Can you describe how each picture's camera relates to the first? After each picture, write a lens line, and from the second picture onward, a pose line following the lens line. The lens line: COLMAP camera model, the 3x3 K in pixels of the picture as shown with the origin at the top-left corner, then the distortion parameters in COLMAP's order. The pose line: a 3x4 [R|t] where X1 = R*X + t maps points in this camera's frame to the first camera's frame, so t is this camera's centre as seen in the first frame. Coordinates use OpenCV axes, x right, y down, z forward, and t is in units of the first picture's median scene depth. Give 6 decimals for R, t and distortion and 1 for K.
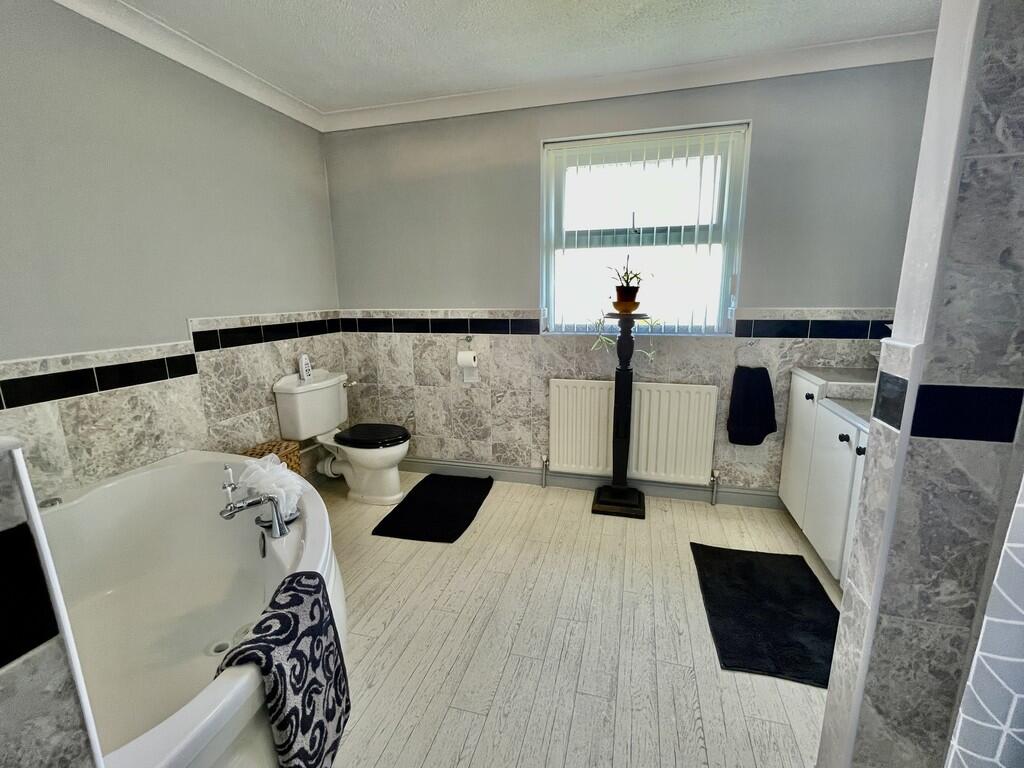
lens RADIAL K [[449.9, 0, 513.7], [0, 449.9, 385.0], [0, 0, 1]] dist [-0.002614, 0.000454]
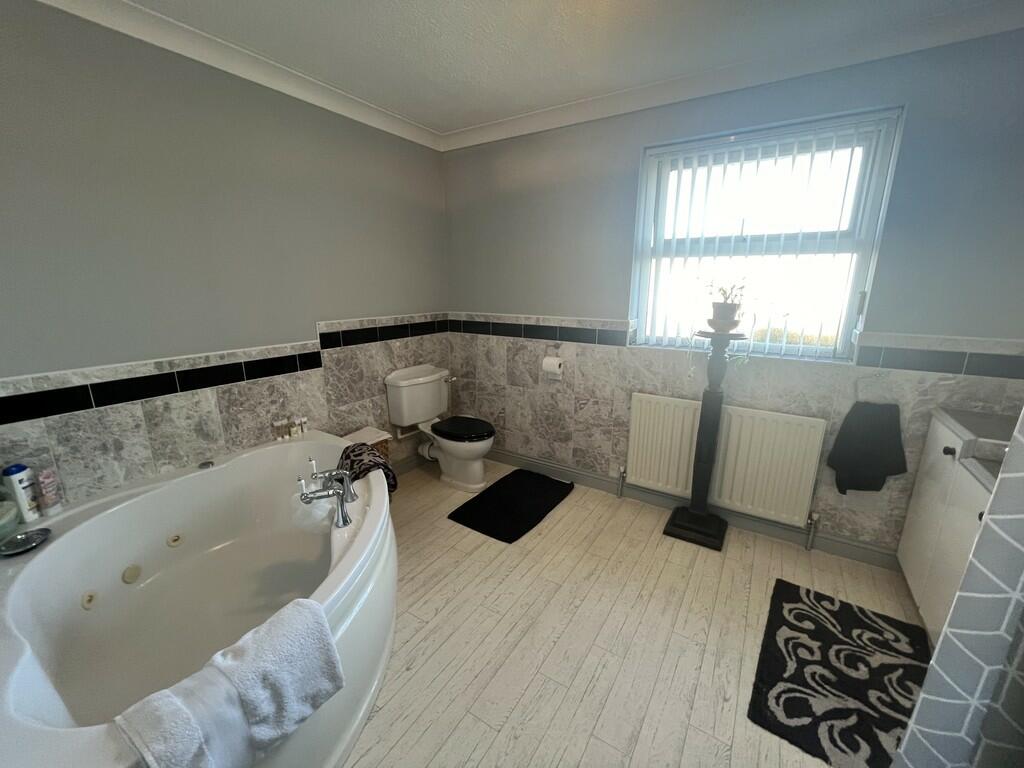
lens RADIAL K [[411.0, 0, 513.2], [0, 411.0, 388.2], [0, 0, 1]] dist [-0.007913, 0.000212]
pose [[0.955623, 0.086531, -0.281596, 0.090278], [-0.073534, 0.995695, 0.056422, -0.058774], [0.285266, -0.033212, 0.957873, 0.069816]]
